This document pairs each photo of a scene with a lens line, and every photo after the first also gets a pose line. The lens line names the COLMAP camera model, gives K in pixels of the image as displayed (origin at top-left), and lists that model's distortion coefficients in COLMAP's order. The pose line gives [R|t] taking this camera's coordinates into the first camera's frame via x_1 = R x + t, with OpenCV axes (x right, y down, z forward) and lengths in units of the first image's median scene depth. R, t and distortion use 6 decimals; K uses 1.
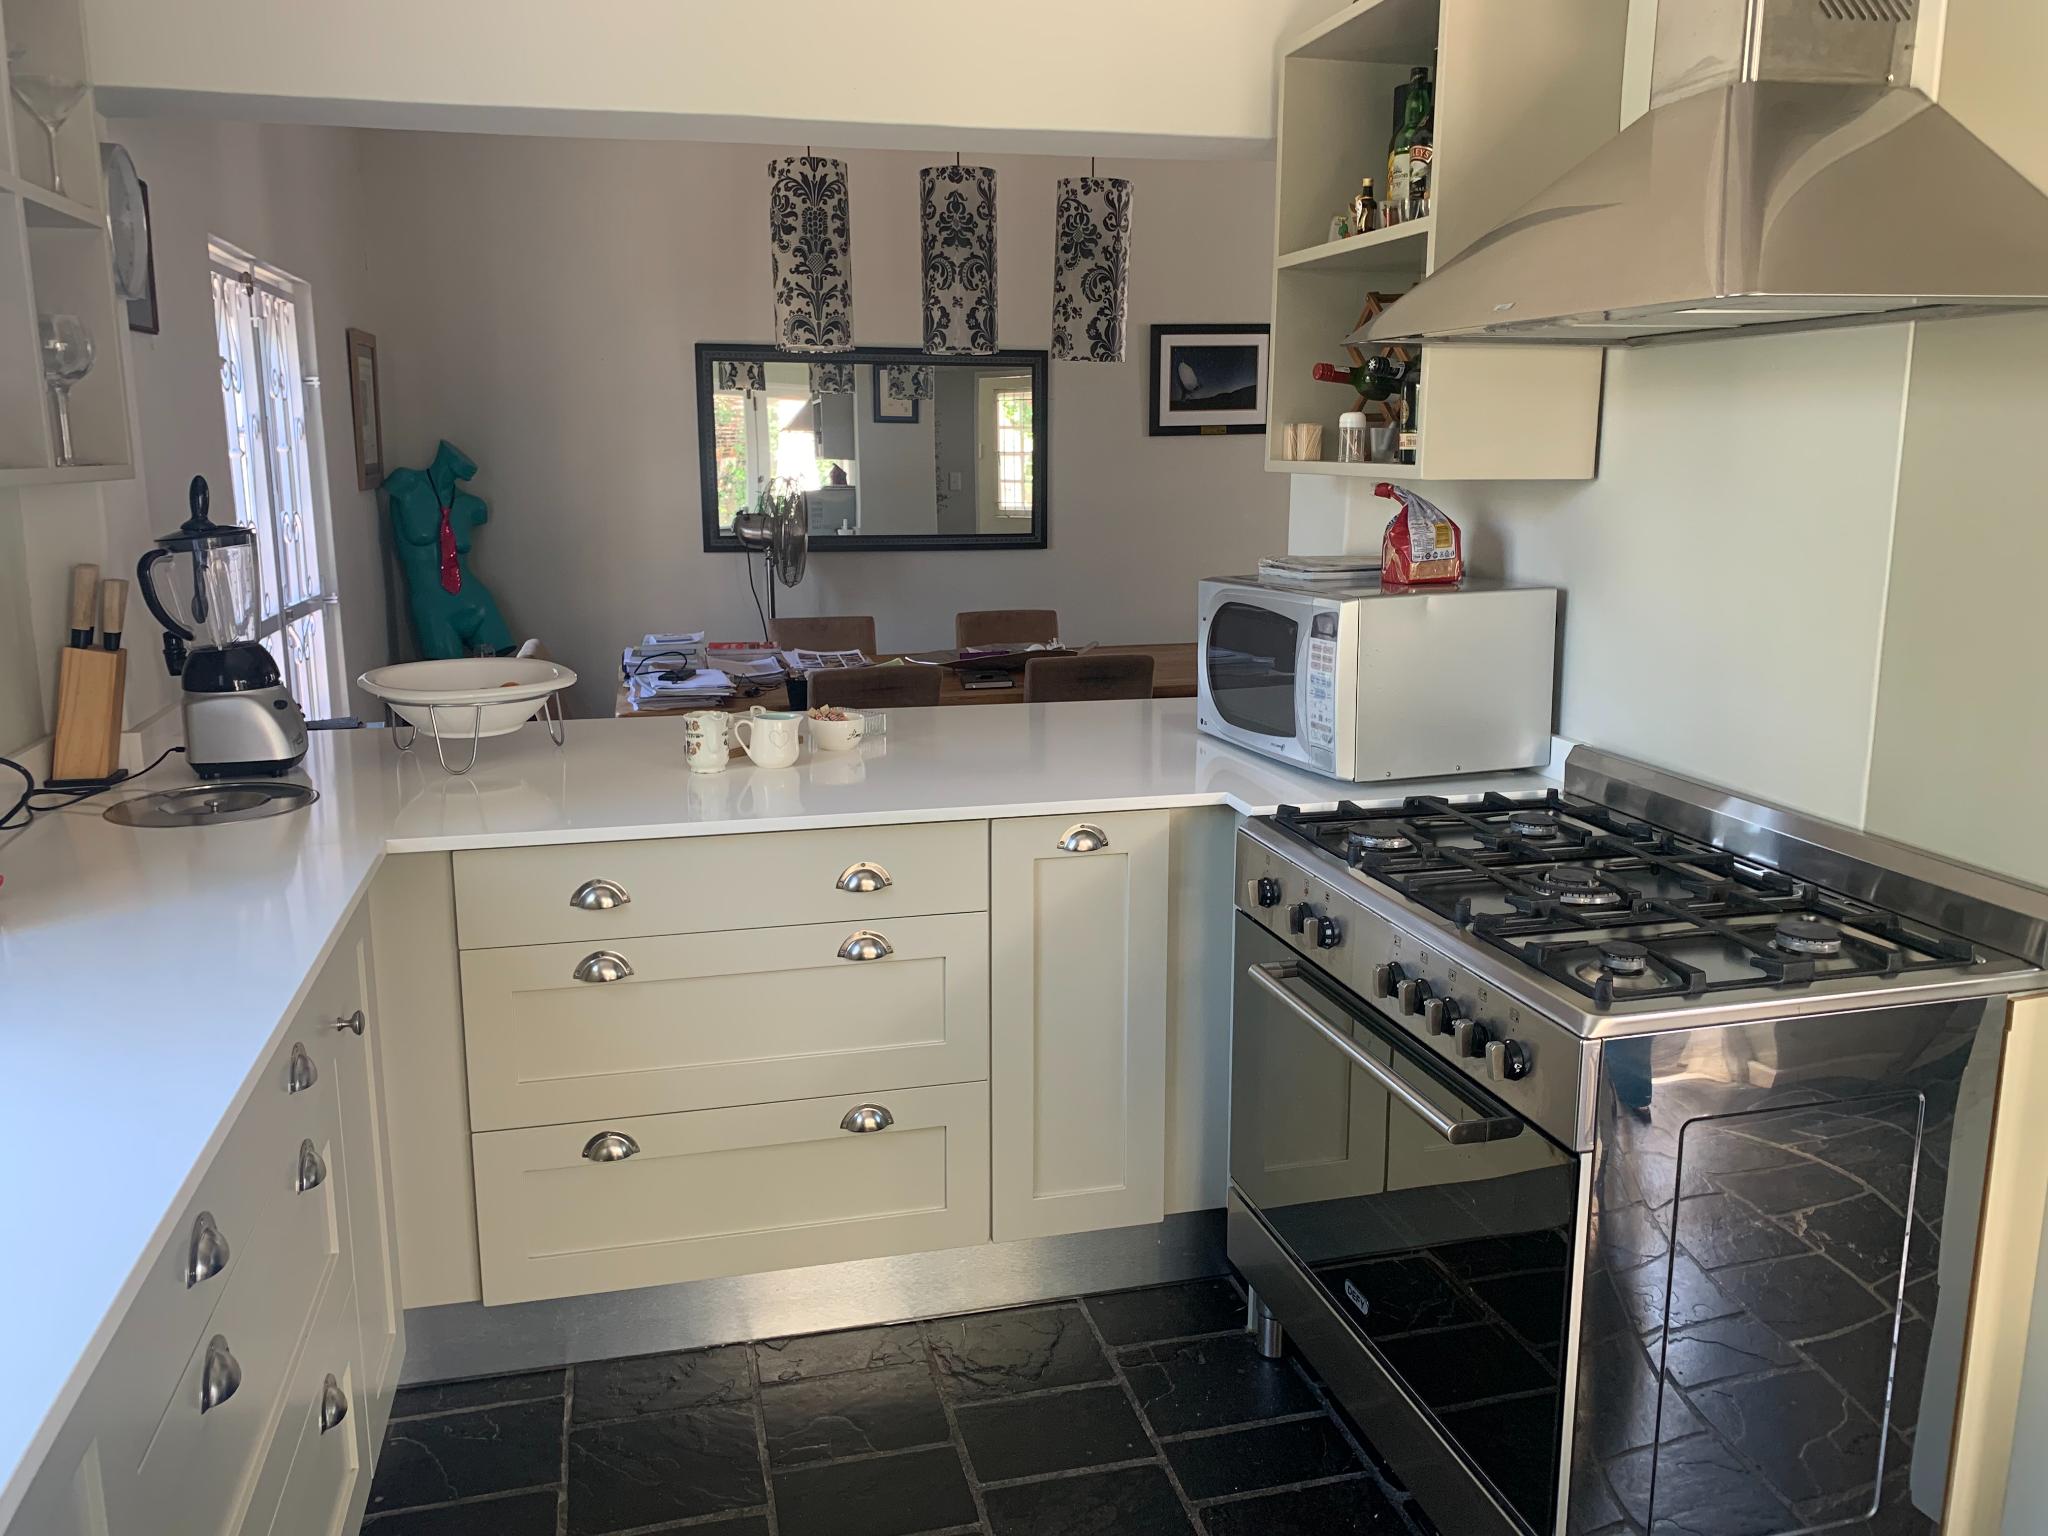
lens RADIAL K [[1663.1, 0, 1027.5], [0, 1663.1, 772.3], [0, 0, 1]] dist [0.058866, 0.002926]
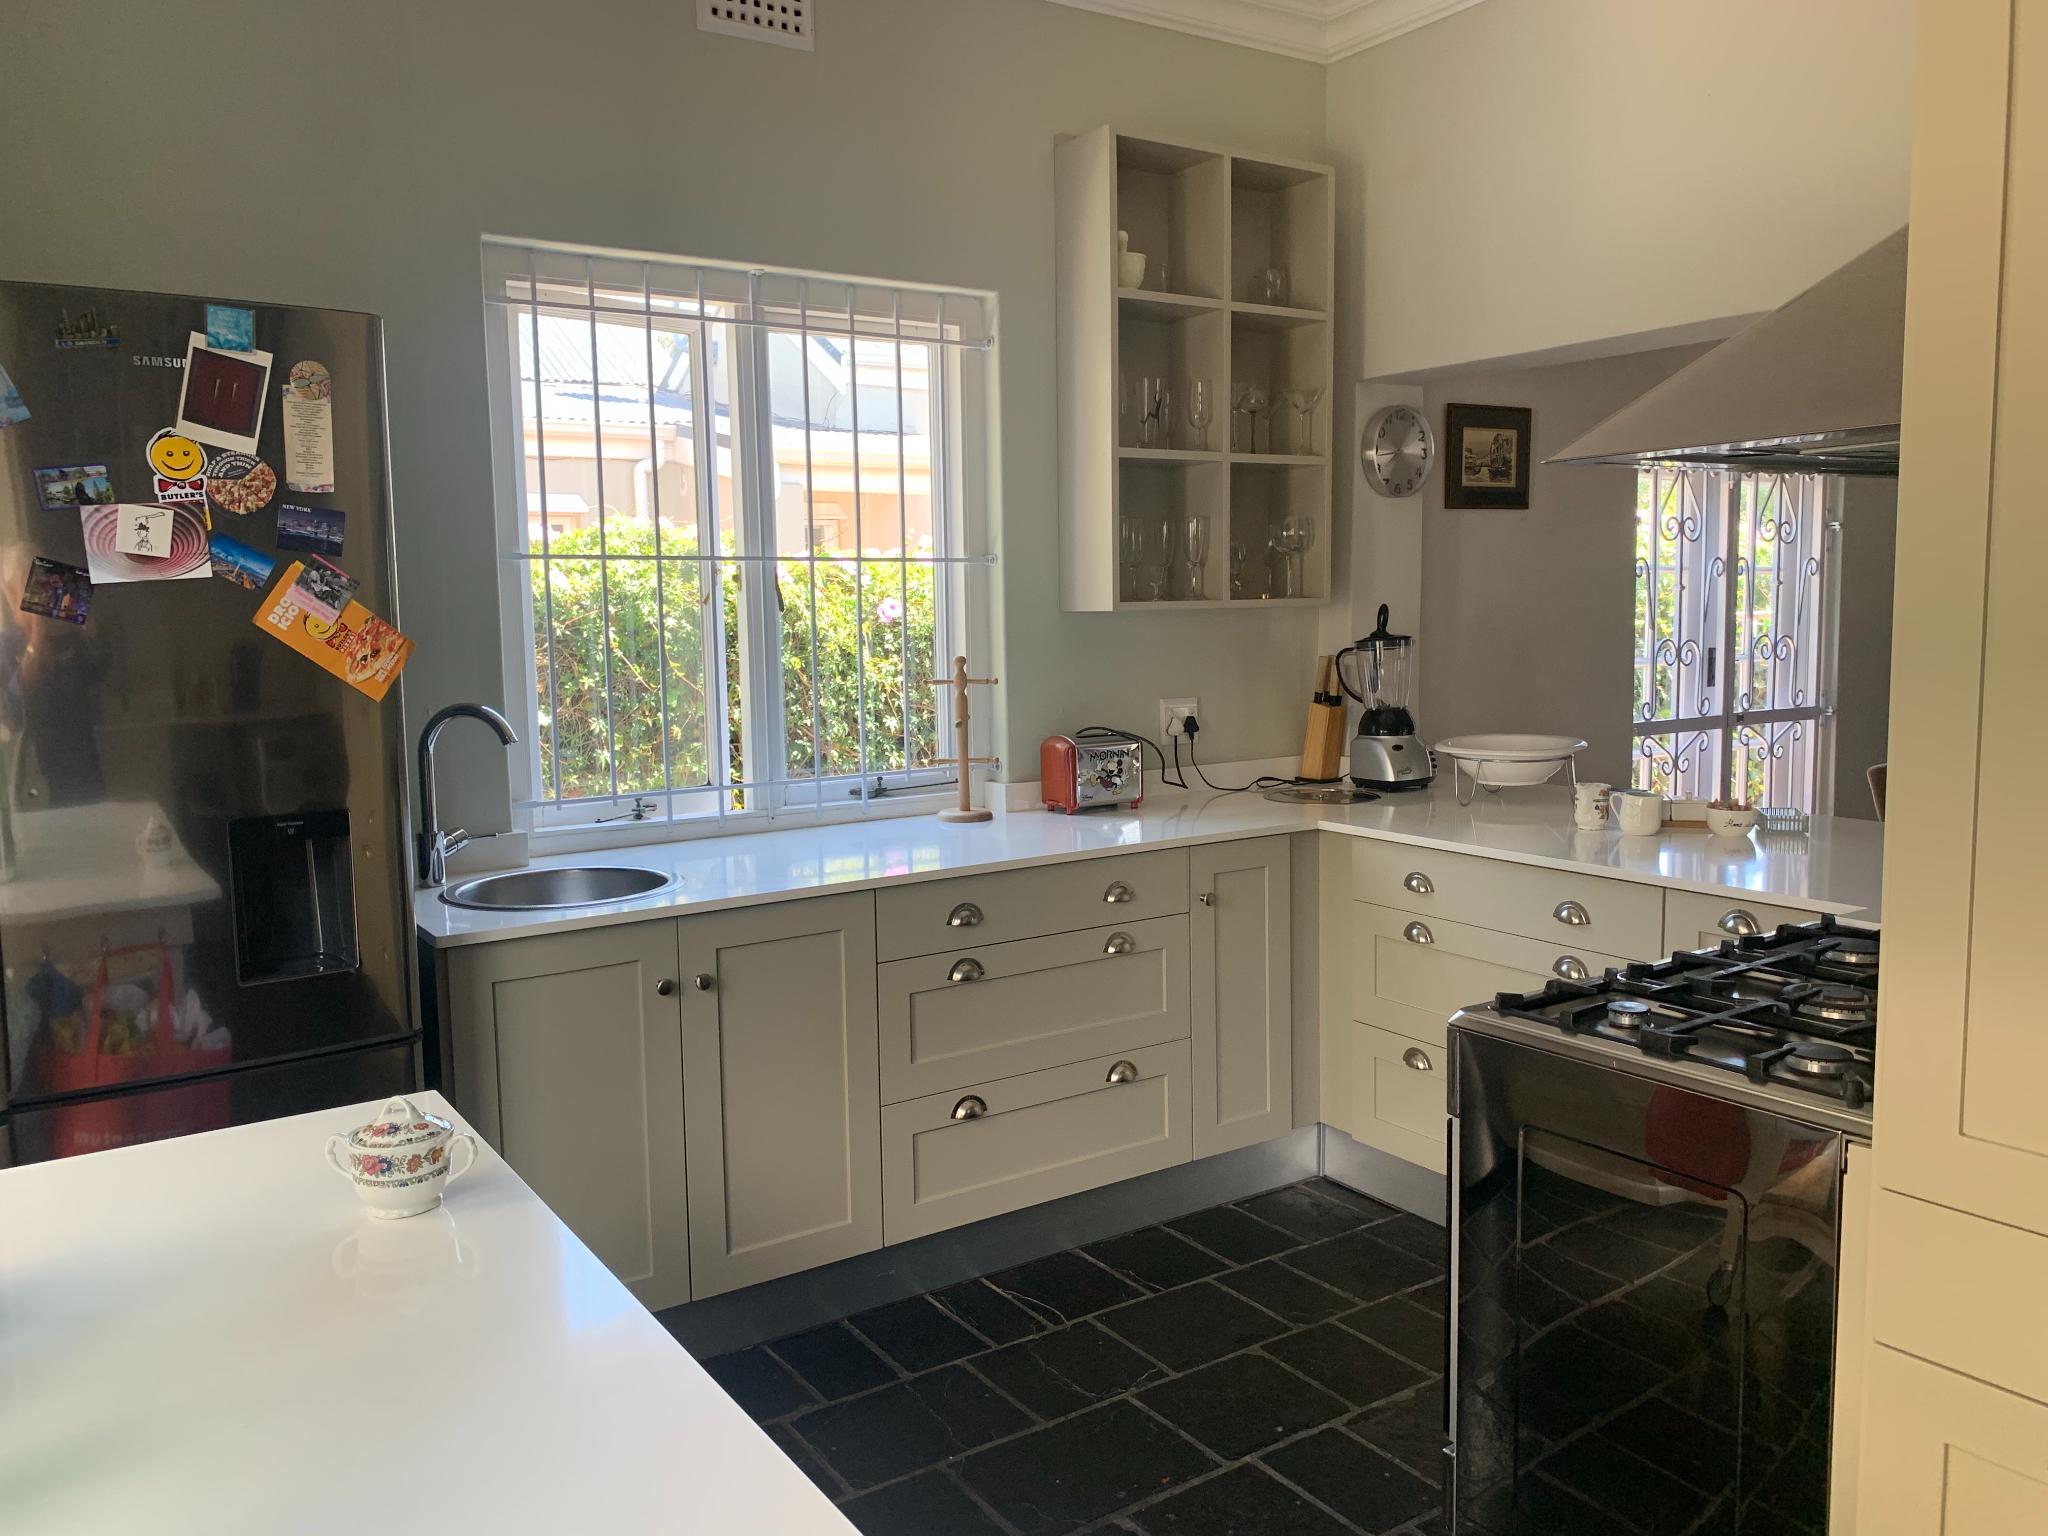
lens RADIAL K [[1548.1, 0, 1025.4], [0, 1548.1, 765.7], [0, 0, 1]] dist [-0.006580, -0.004491]
pose [[0.338580, 0.094029, -0.936228, 0.811291], [-0.158484, 0.986478, 0.041761, -0.026994], [0.927495, 0.134237, 0.348904, 0.169105]]
